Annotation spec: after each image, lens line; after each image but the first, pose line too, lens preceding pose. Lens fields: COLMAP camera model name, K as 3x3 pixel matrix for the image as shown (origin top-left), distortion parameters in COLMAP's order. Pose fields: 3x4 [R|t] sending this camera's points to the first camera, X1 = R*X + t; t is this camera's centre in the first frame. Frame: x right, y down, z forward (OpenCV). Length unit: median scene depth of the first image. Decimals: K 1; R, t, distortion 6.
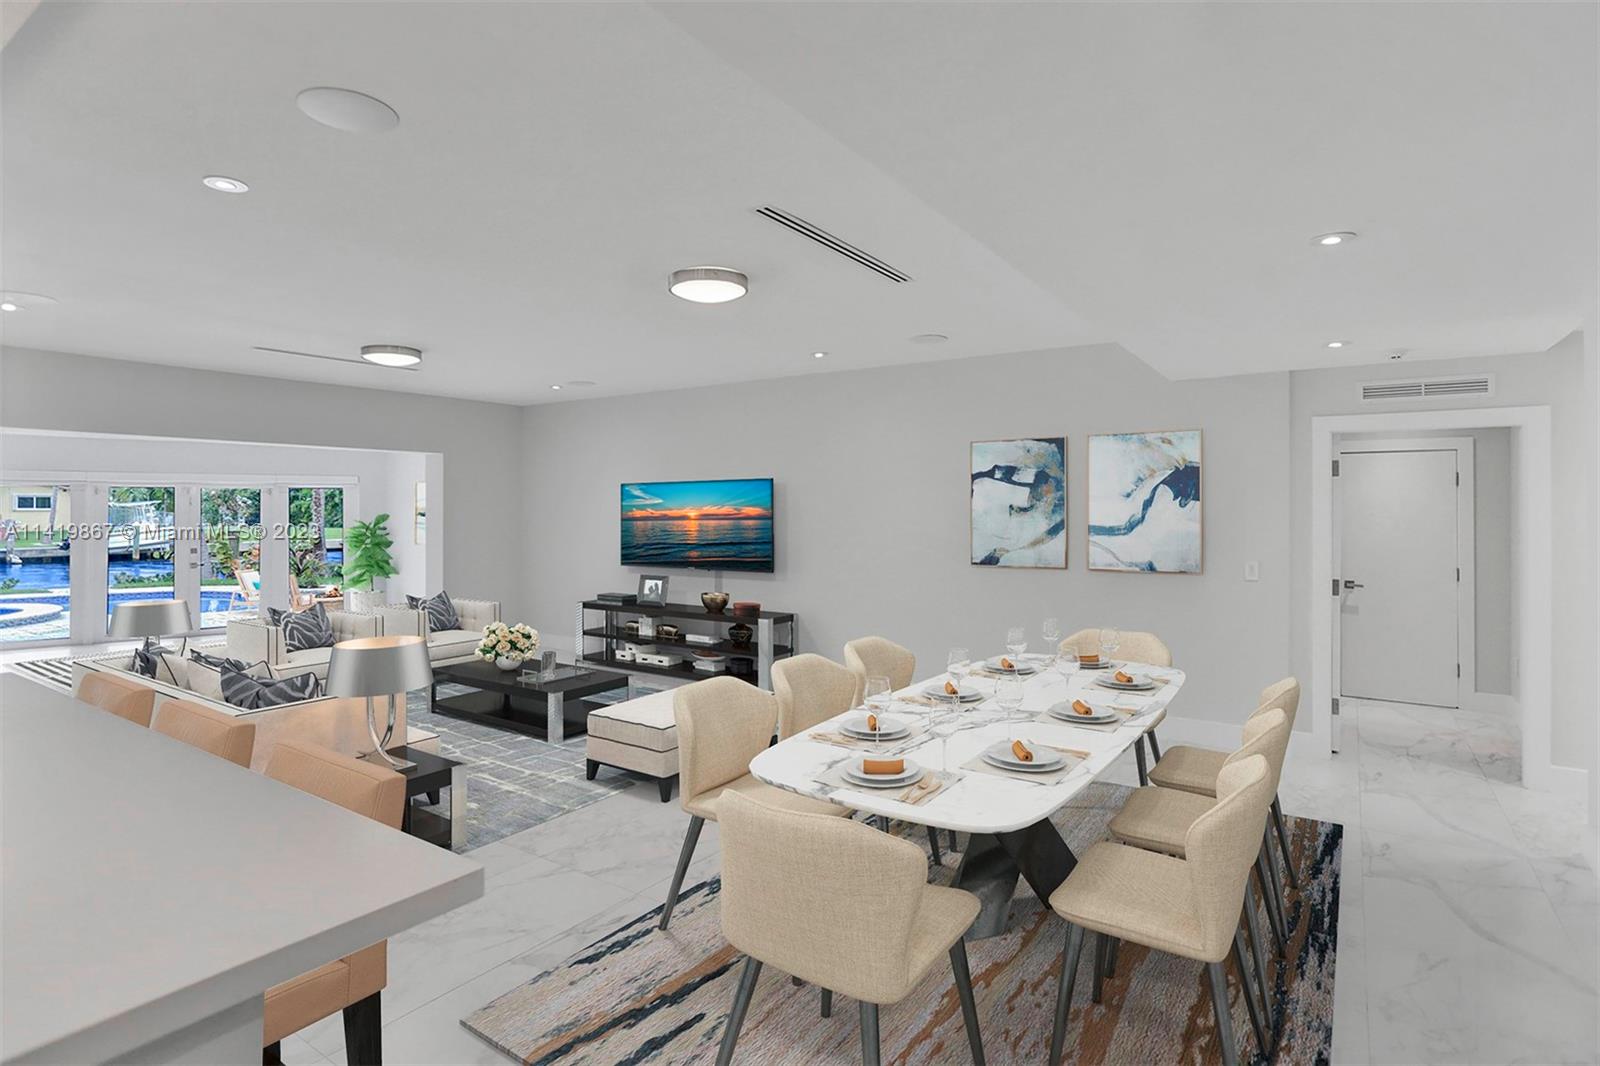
lens RADIAL K [[798.9, 0, 803.6], [0, 798.9, 490.5], [0, 0, 1]] dist [-0.014415, 0.000887]
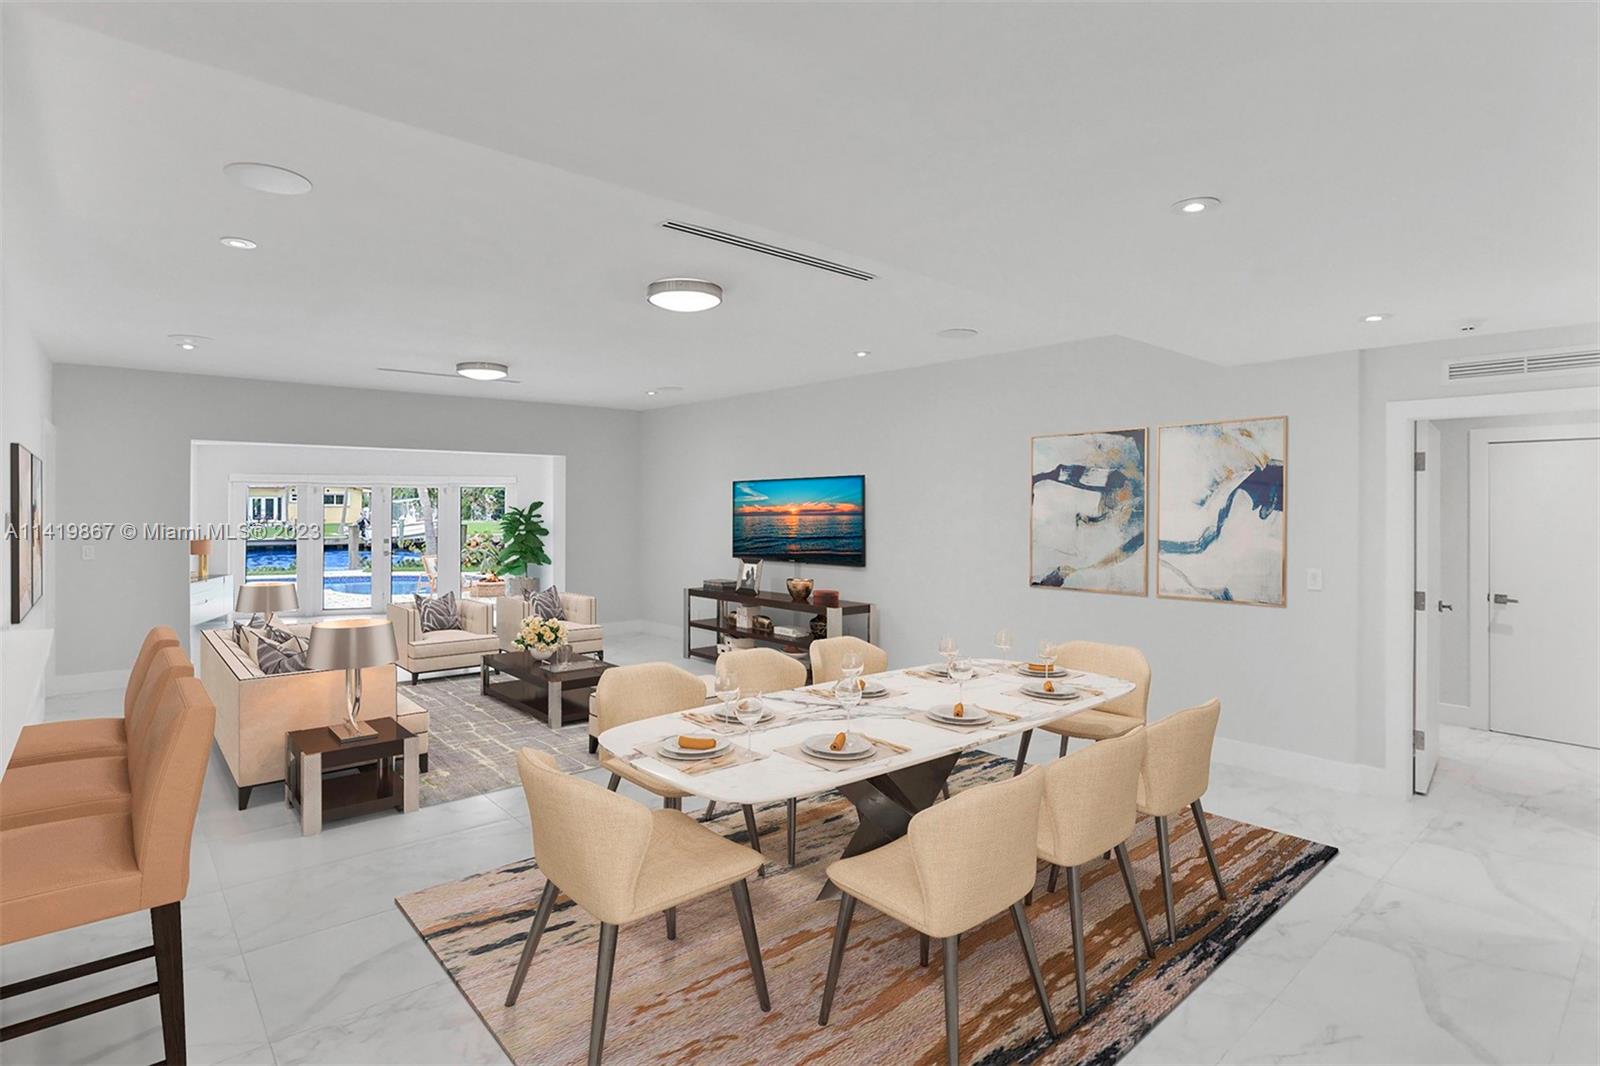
lens RADIAL K [[777.8, 0, 804.0], [0, 777.8, 510.4], [0, 0, 1]] dist [-0.017782, 0.000123]
pose [[0.971375, 0.003834, -0.237520, 0.126305], [0.002961, 0.999597, 0.028245, 0.001351], [0.237533, -0.028139, 0.970972, 0.007236]]
